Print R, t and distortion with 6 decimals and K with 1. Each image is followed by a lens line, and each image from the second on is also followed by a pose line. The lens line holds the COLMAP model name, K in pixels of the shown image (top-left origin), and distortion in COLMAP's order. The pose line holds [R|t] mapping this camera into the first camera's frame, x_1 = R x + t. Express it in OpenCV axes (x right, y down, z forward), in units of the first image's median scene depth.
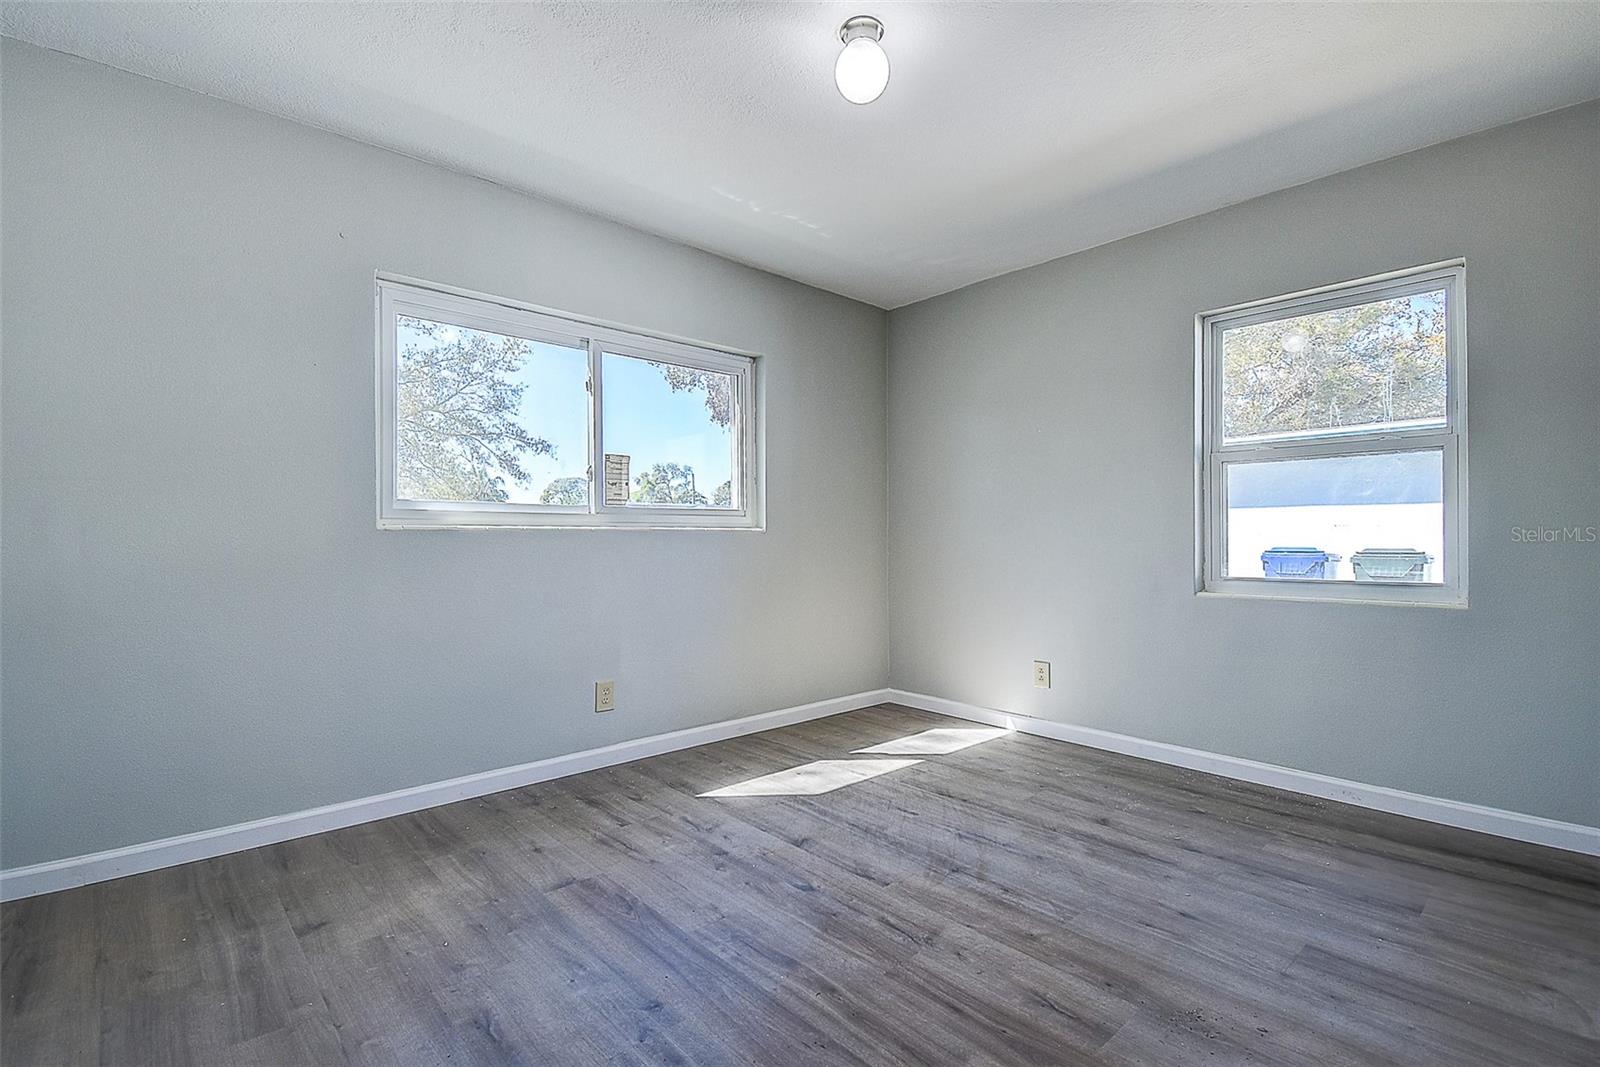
lens RADIAL K [[730.1, 0, 800.0], [0, 730.1, 533.5], [0, 0, 1]] dist [0.034520, -0.026183]
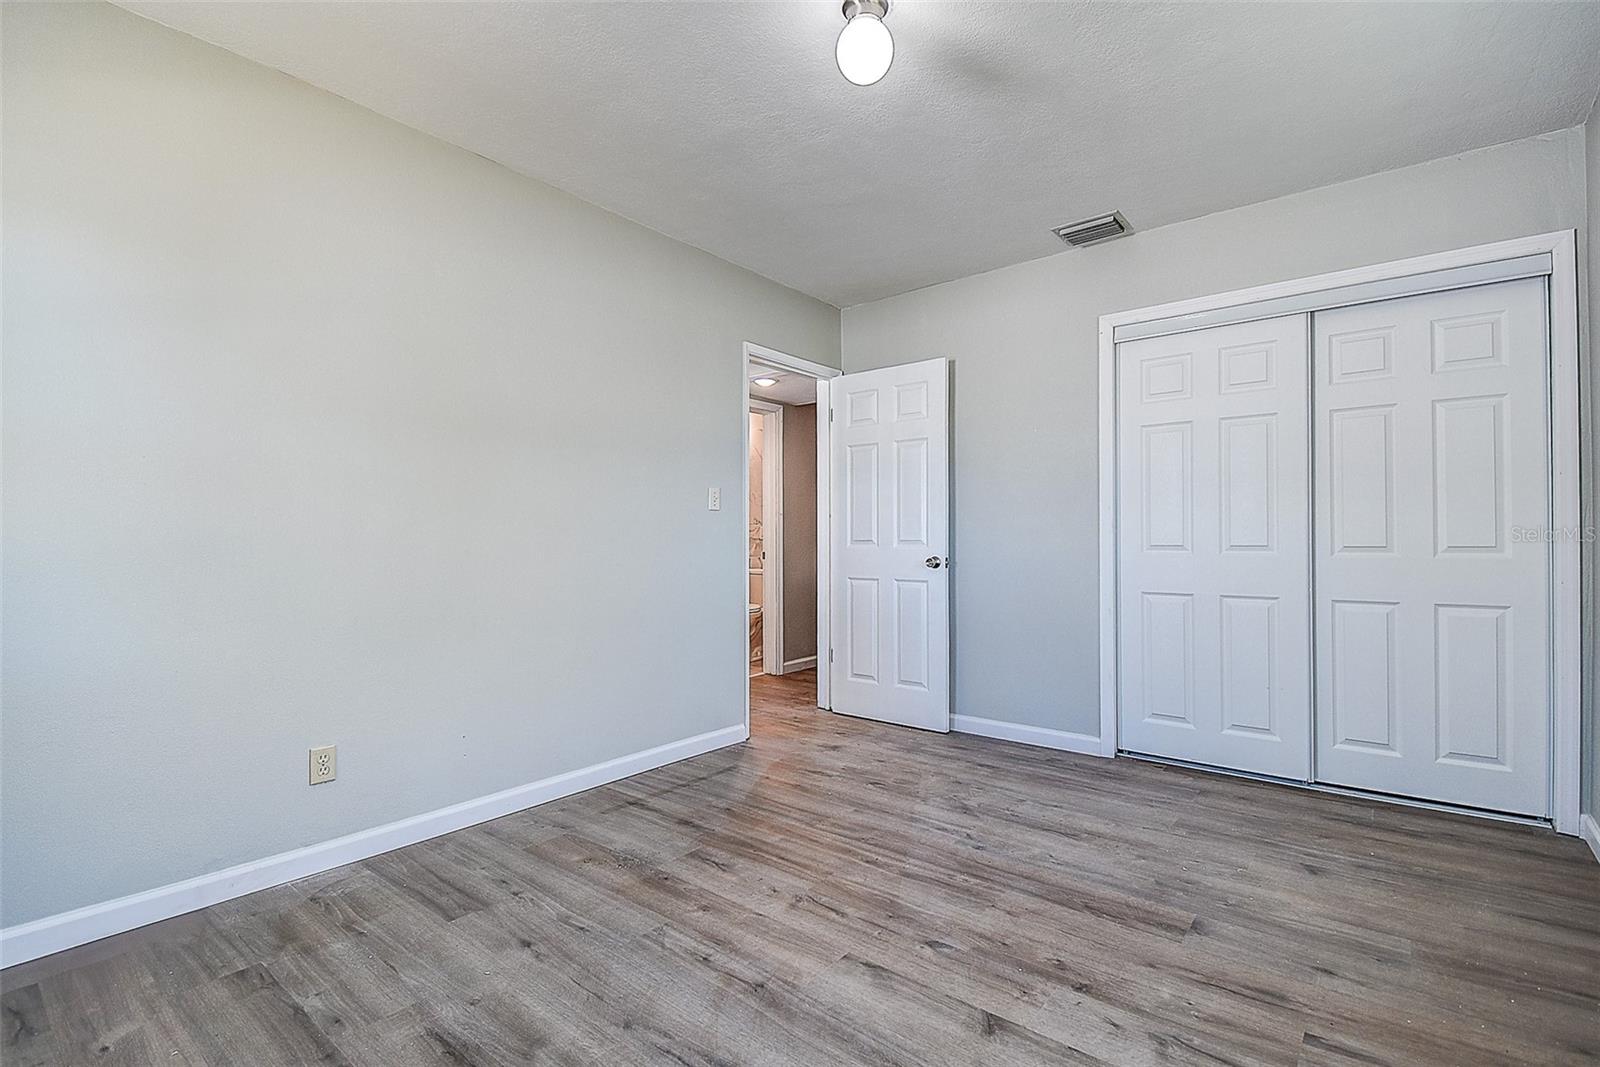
lens RADIAL K [[730.1, 0, 800.0], [0, 730.1, 533.5], [0, 0, 1]] dist [0.034520, -0.026183]
pose [[-0.988668, -0.001230, -0.150111, 0.324308], [0.000559, 0.999929, -0.011875, 0.007792], [0.150115, -0.011824, -0.988598, 2.005097]]
